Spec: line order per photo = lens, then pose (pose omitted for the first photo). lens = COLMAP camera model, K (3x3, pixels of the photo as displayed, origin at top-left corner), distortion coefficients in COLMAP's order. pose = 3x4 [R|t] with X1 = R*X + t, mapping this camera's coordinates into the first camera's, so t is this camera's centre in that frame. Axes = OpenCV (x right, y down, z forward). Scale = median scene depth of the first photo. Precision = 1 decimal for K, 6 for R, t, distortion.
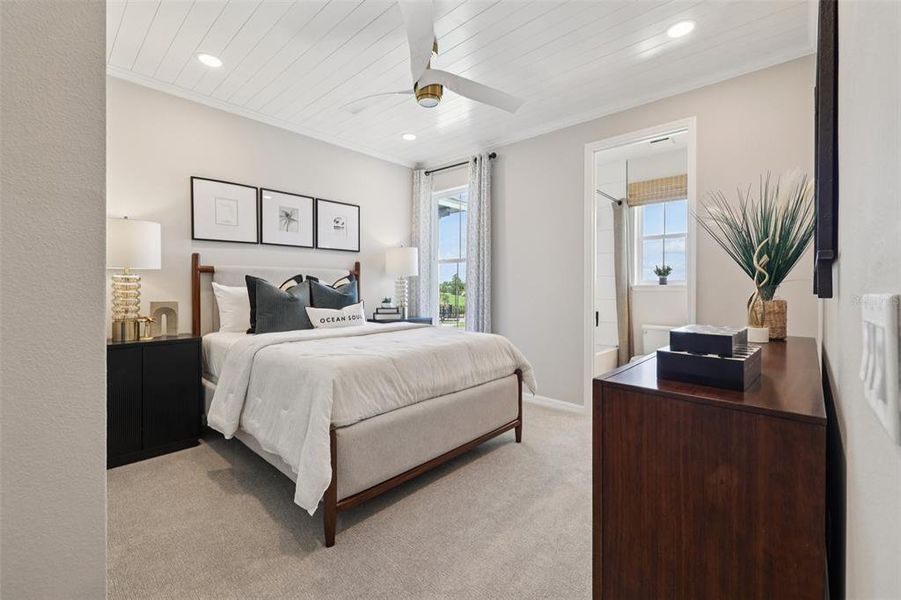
lens RADIAL K [[367.3, 0, 450.8], [0, 367.3, 292.4], [0, 0, 1]] dist [-0.001885, -0.000055]
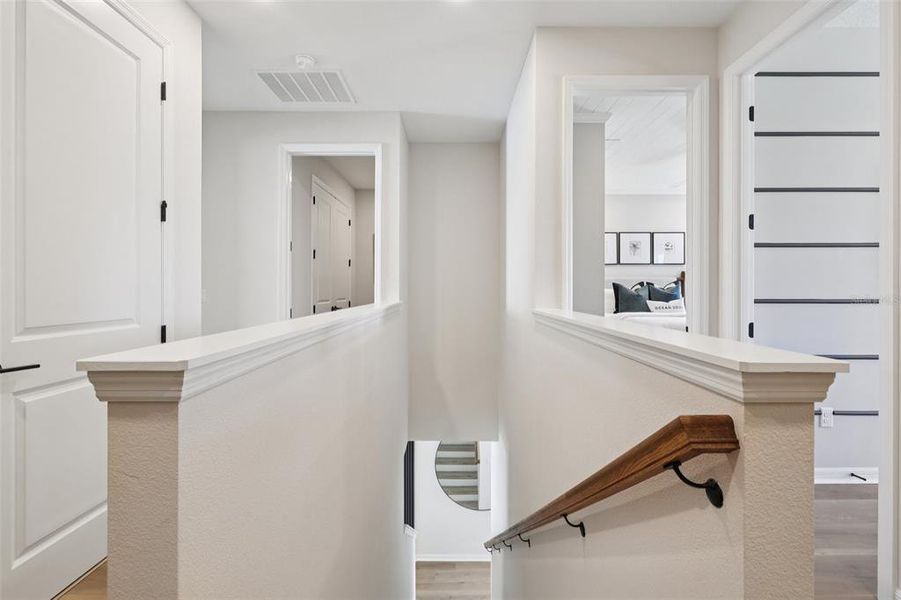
lens RADIAL K [[367.3, 0, 452.4], [0, 367.3, 291.9], [0, 0, 1]] dist [-0.001885, -0.000055]
pose [[0.657844, 0.001787, -0.753152, 0.288474], [-0.005645, 0.999981, -0.002558, 0.008389], [0.753133, 0.005934, 0.657842, -0.774068]]
